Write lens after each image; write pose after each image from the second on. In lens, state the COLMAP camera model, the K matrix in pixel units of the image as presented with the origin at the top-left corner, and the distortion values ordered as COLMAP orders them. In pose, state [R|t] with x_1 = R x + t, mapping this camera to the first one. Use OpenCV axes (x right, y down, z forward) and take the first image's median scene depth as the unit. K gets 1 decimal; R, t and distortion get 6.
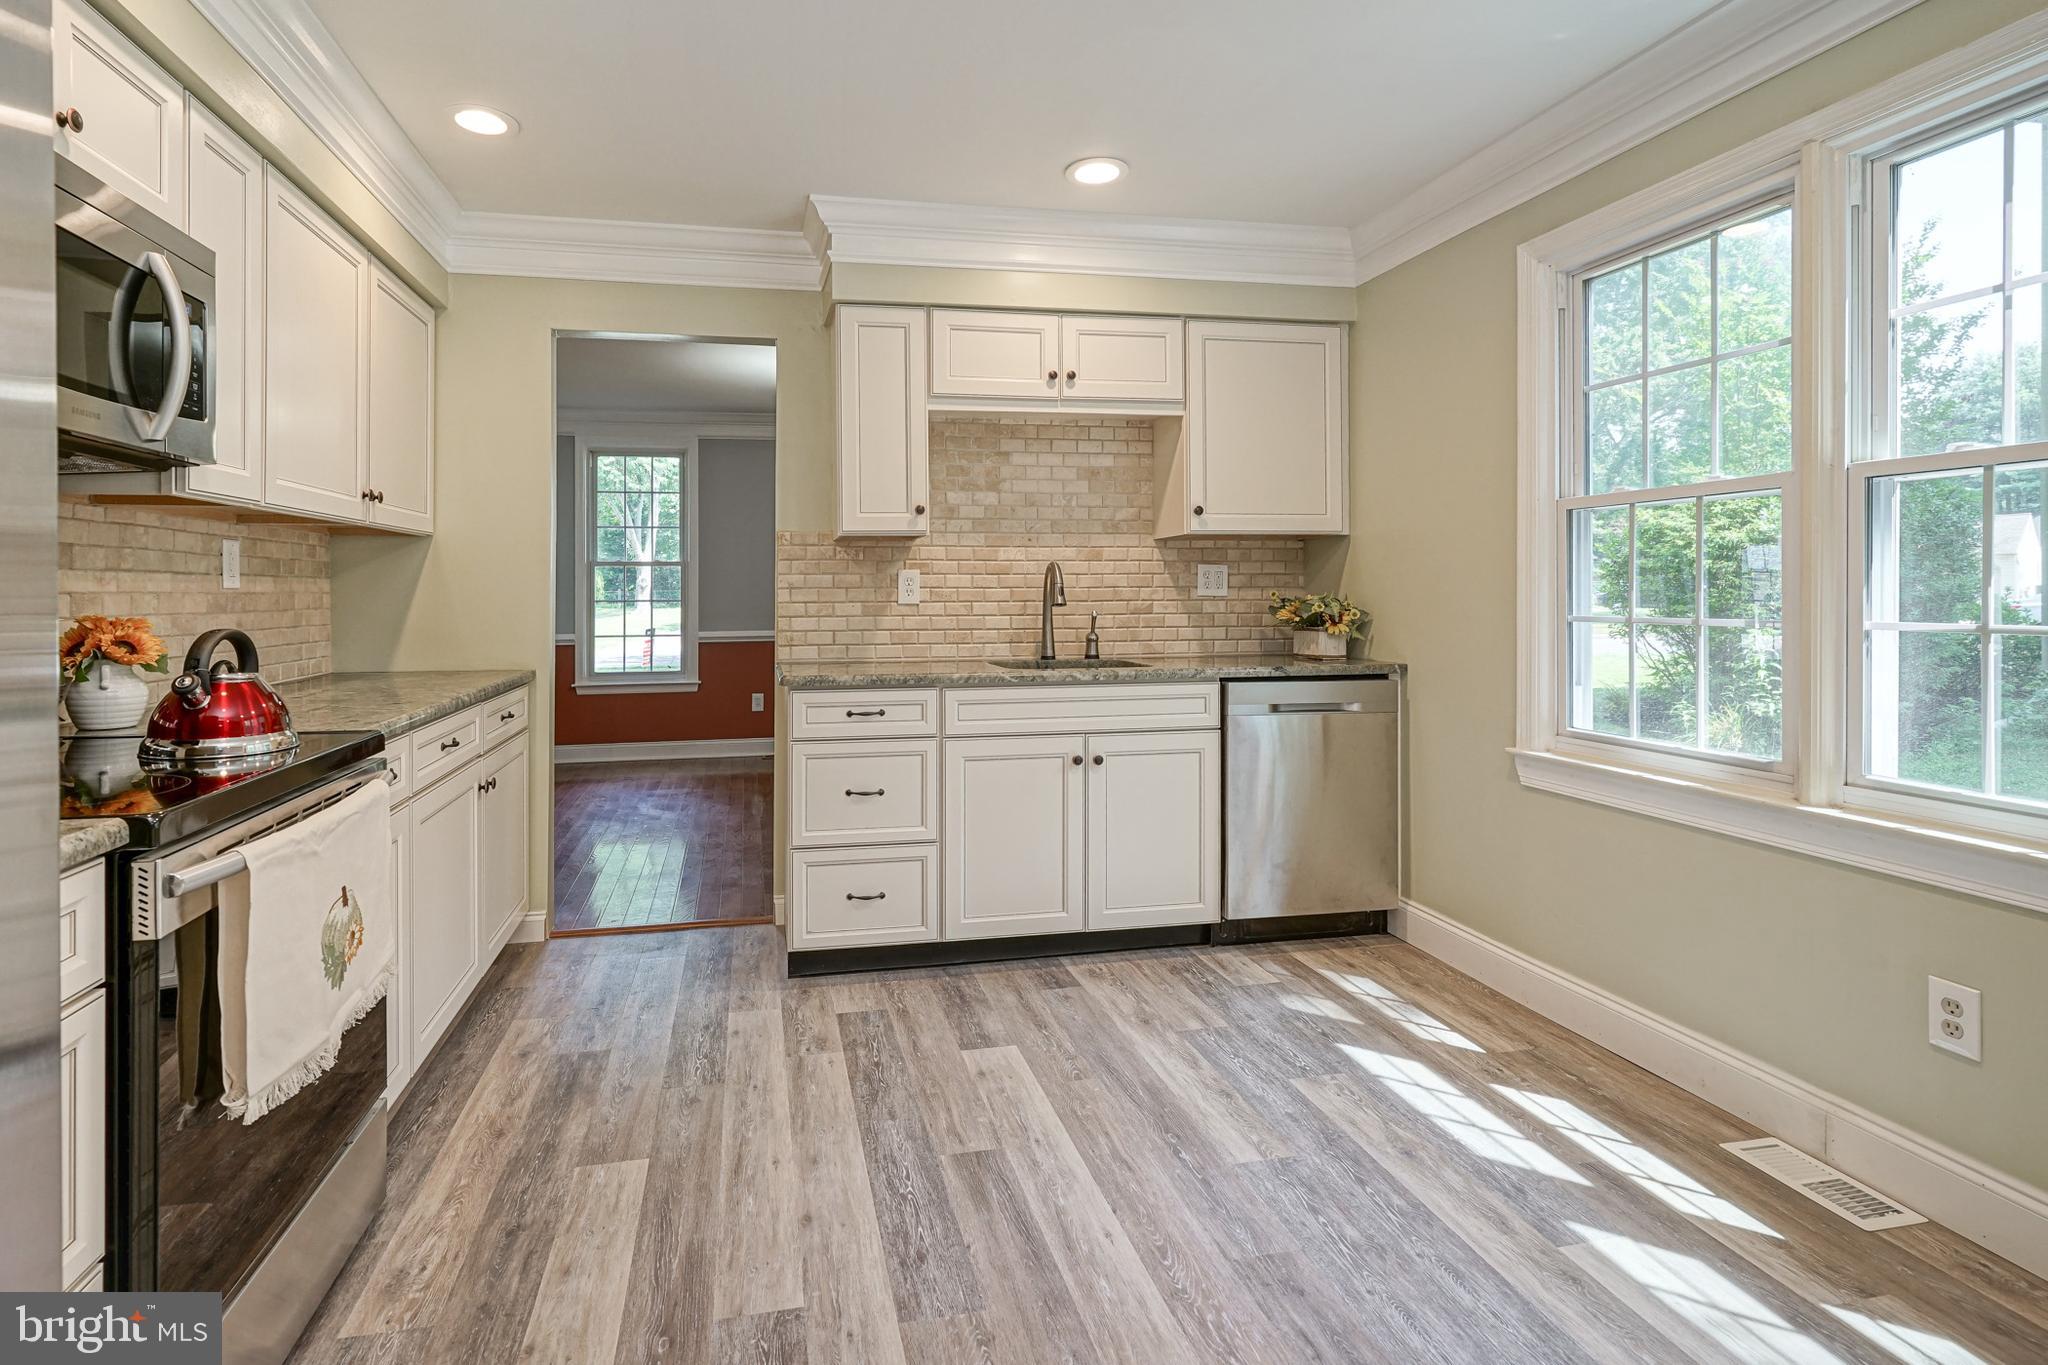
lens RADIAL K [[1037.3, 0, 992.9], [0, 1037.3, 595.6], [0, 0, 1]] dist [-0.010856, 0.005834]
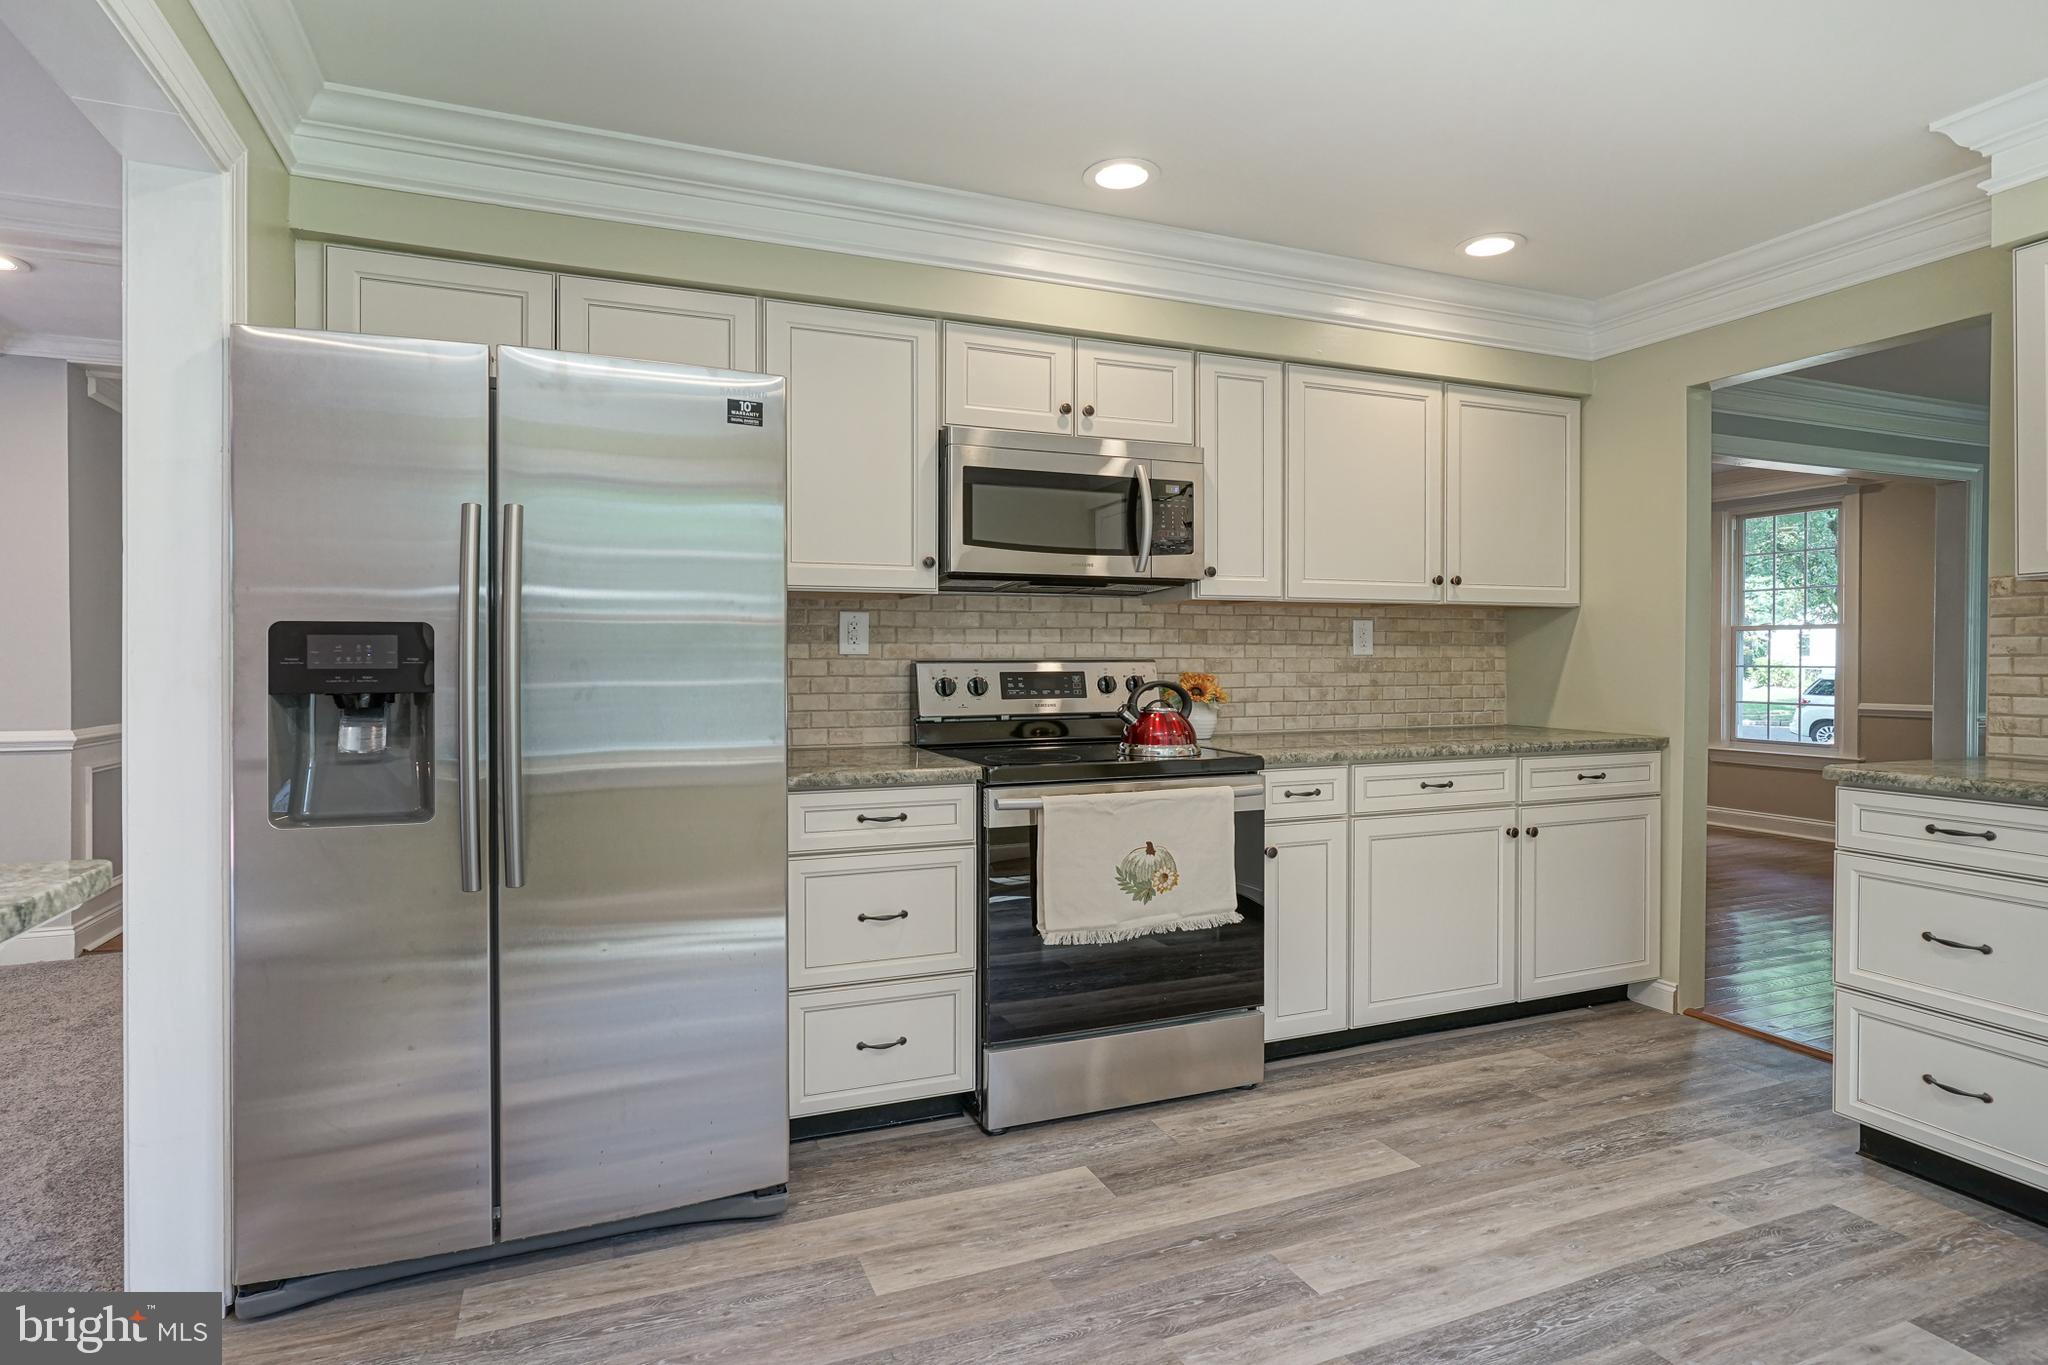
lens RADIAL K [[1037.3, 0, 1044.3], [0, 1037.3, 644.9], [0, 0, 1]] dist [-0.010856, 0.005834]
pose [[0.181216, -0.017312, -0.983291, 0.598442], [0.002291, 0.999850, -0.017181, 0.002606], [0.983441, 0.000861, 0.181228, 0.343977]]
